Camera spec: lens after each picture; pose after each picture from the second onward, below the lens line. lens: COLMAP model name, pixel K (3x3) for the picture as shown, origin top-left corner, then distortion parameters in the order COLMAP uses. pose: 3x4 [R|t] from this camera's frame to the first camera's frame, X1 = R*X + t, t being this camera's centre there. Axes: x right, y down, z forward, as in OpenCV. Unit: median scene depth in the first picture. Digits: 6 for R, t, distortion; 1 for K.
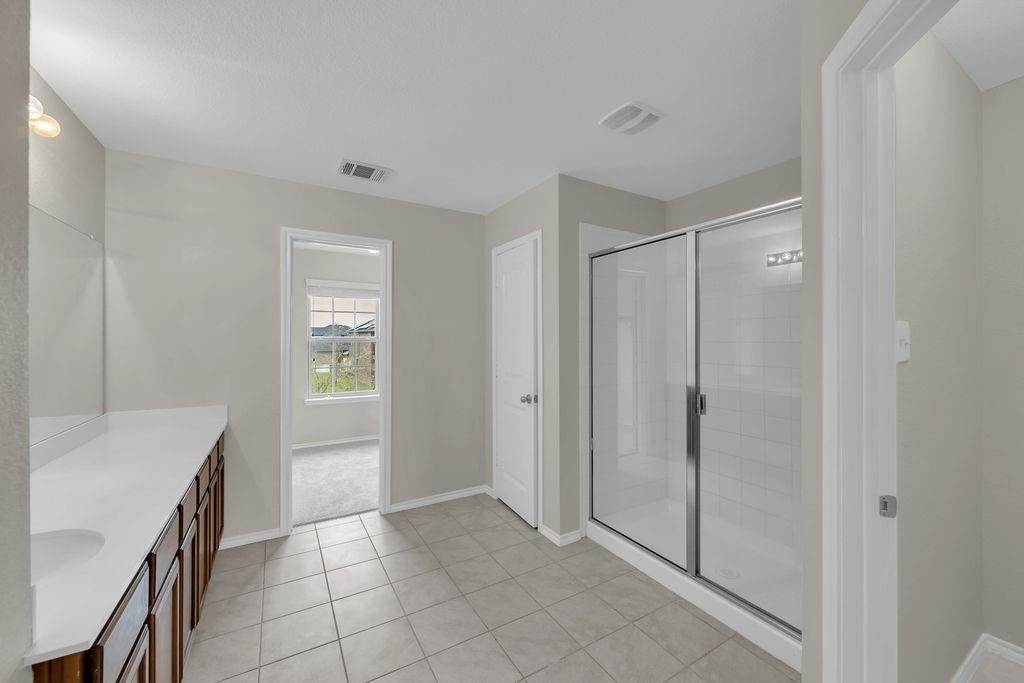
lens RADIAL K [[403.7, 0, 517.3], [0, 403.7, 341.4], [0, 0, 1]] dist [-0.000653, 0.000116]
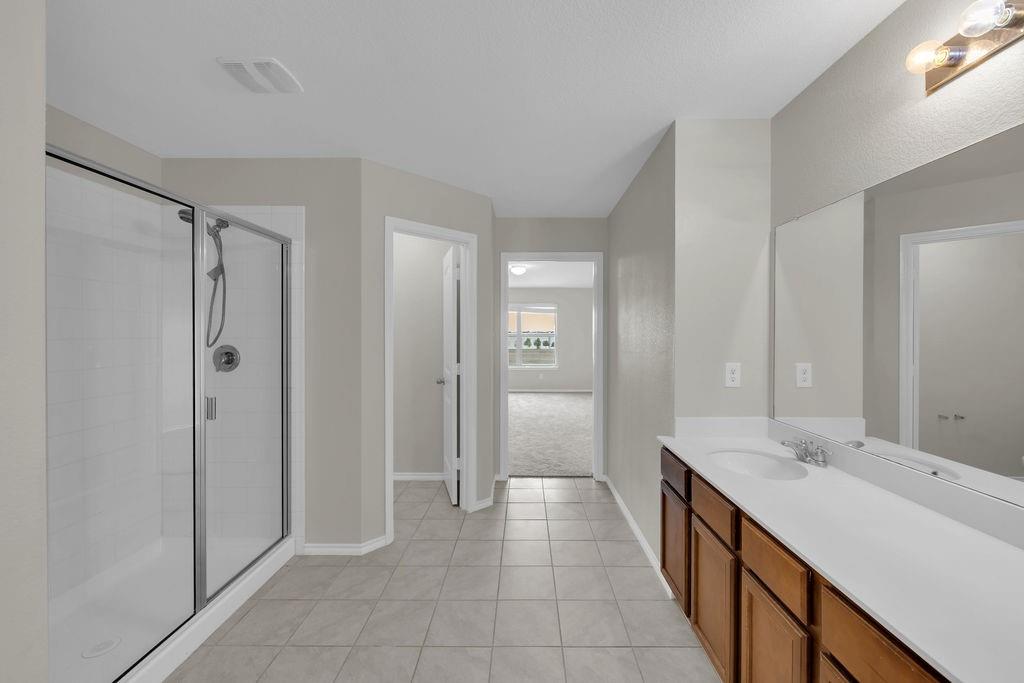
lens RADIAL K [[403.7, 0, 514.4], [0, 403.7, 337.9], [0, 0, 1]] dist [-0.000653, 0.000116]
pose [[-0.854975, -0.004007, 0.518653, -0.667915], [-0.002586, 0.999991, 0.003462, -0.008167], [-0.518663, 0.001619, -0.854978, 1.581849]]
